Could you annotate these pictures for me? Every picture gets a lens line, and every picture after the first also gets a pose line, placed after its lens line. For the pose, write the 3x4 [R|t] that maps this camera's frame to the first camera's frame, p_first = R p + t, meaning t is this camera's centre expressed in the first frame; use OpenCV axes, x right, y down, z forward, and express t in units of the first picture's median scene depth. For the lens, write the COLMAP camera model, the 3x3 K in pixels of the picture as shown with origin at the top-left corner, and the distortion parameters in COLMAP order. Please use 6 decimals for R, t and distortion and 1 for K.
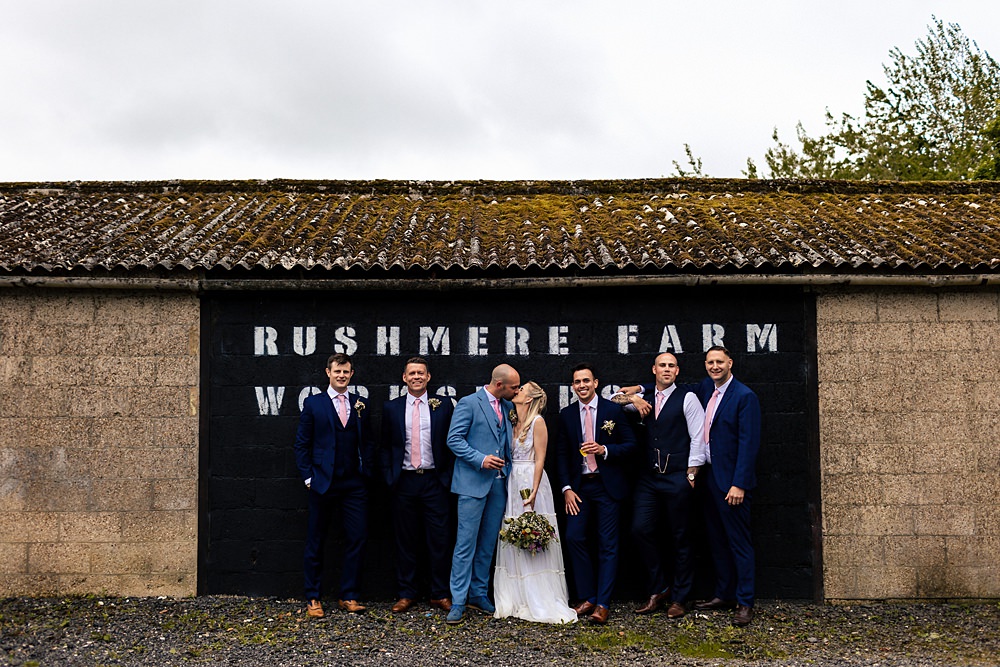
lens RADIAL K [[943.6, 0, 506.8], [0, 943.6, 327.9], [0, 0, 1]] dist [0.004988, 0.000000]
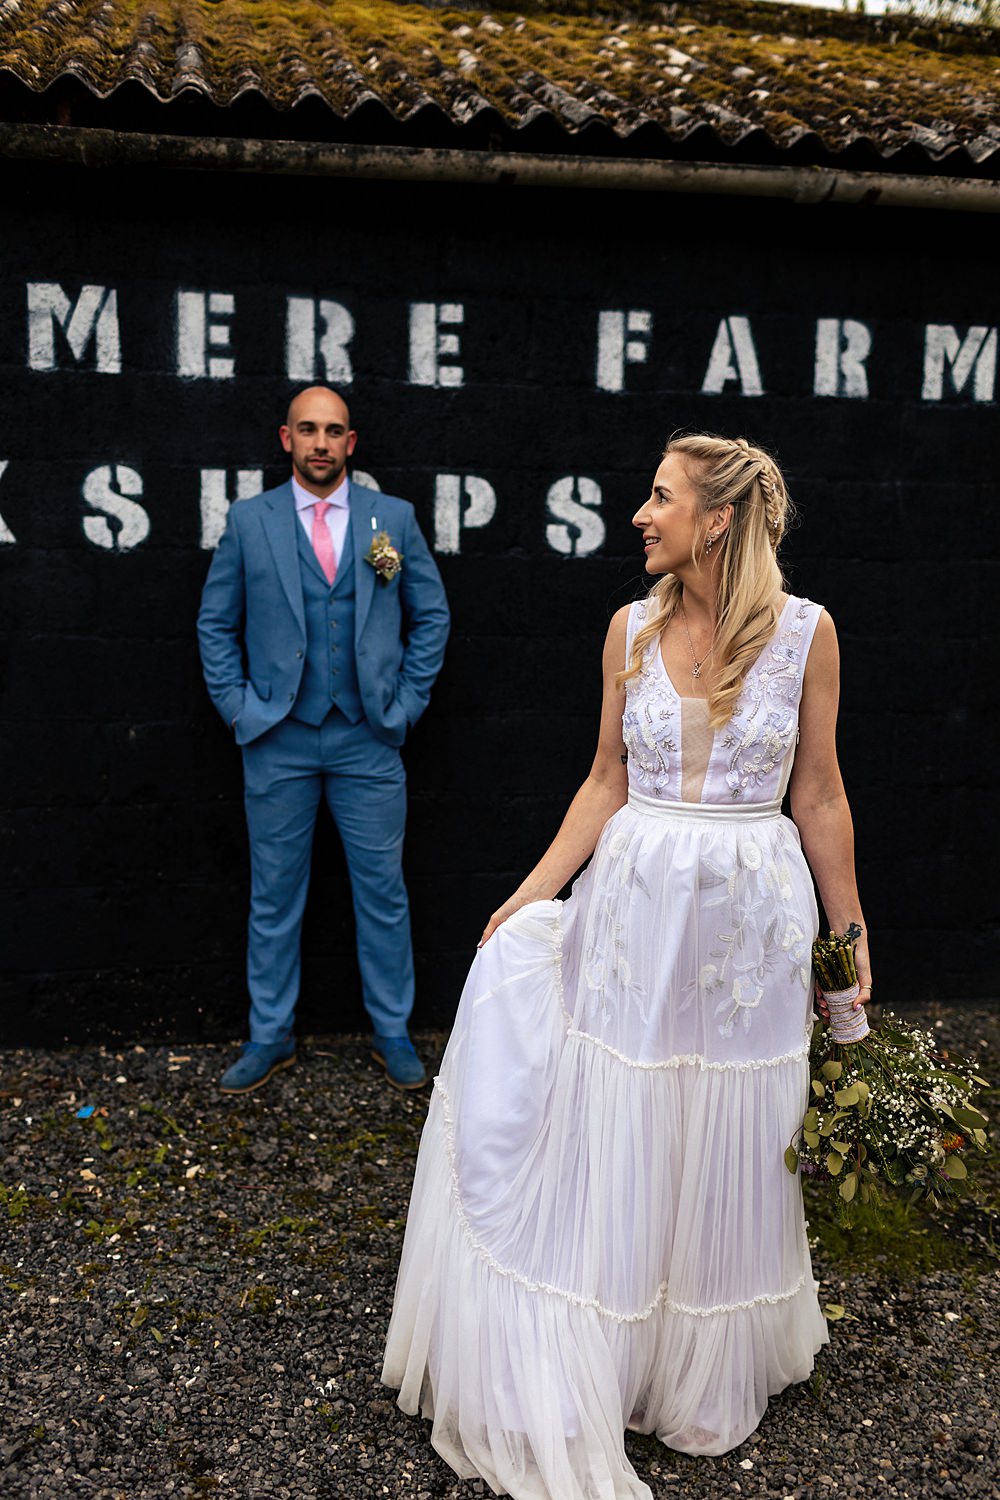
lens RADIAL K [[1415.4, 0, 500.3], [0, 1415.4, 752.6], [0, 0, 1]] dist [0.004988, 0.000000]
pose [[0.981651, -0.007166, 0.190554, -0.024238], [-0.038687, 0.971027, 0.235818, 0.035796], [-0.186723, -0.238863, 0.952932, 0.450365]]
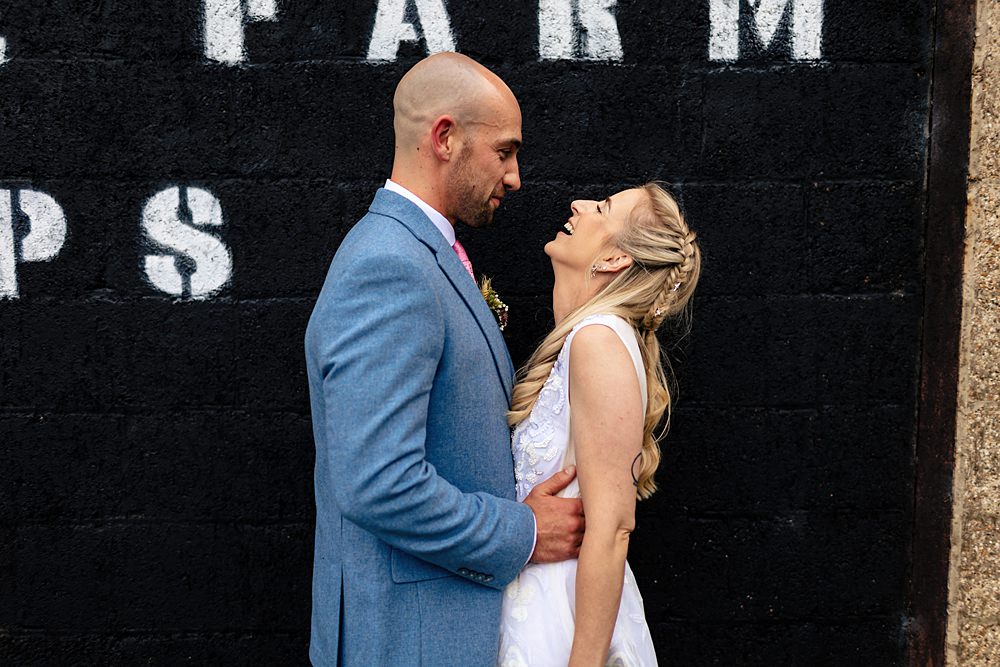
lens RADIAL K [[943.6, 0, 500.2], [0, 943.6, 338.5], [0, 0, 1]] dist [0.004988, 0.000000]
pose [[0.999706, 0.000721, 0.024252, 0.192064], [-0.004751, 0.986020, 0.166557, 0.058007], [-0.023792, -0.166623, 0.985734, 0.734679]]
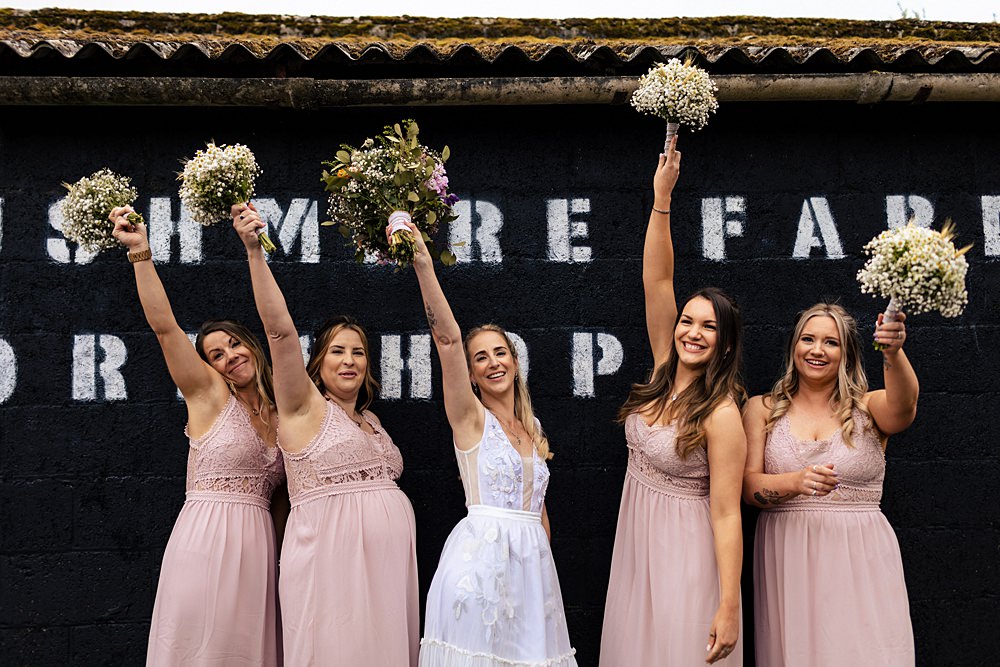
lens RADIAL K [[943.6, 0, 495.6], [0, 943.6, 332.8], [0, 0, 1]] dist [0.004988, 0.000000]
pose [[0.998747, -0.005811, 0.049711, -0.001551], [0.006380, 0.999916, -0.011291, 0.066032], [-0.049642, 0.011594, 0.998700, 0.562511]]
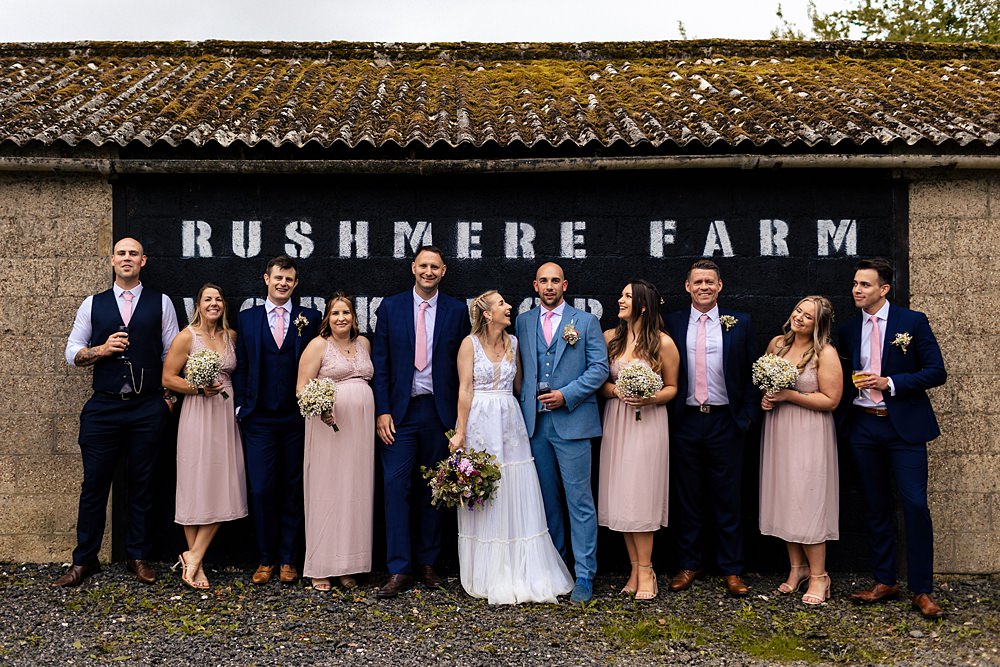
lens RADIAL K [[1051.1, 0, 448.5], [0, 1051.1, 279.9], [0, 0, 1]] dist [0.005415, 0.000000]
pose [[0.999849, 0.004473, -0.016768, -0.032846], [-0.003736, 0.999037, 0.043709, 0.008786], [0.016947, -0.043640, 0.998904, 0.134885]]
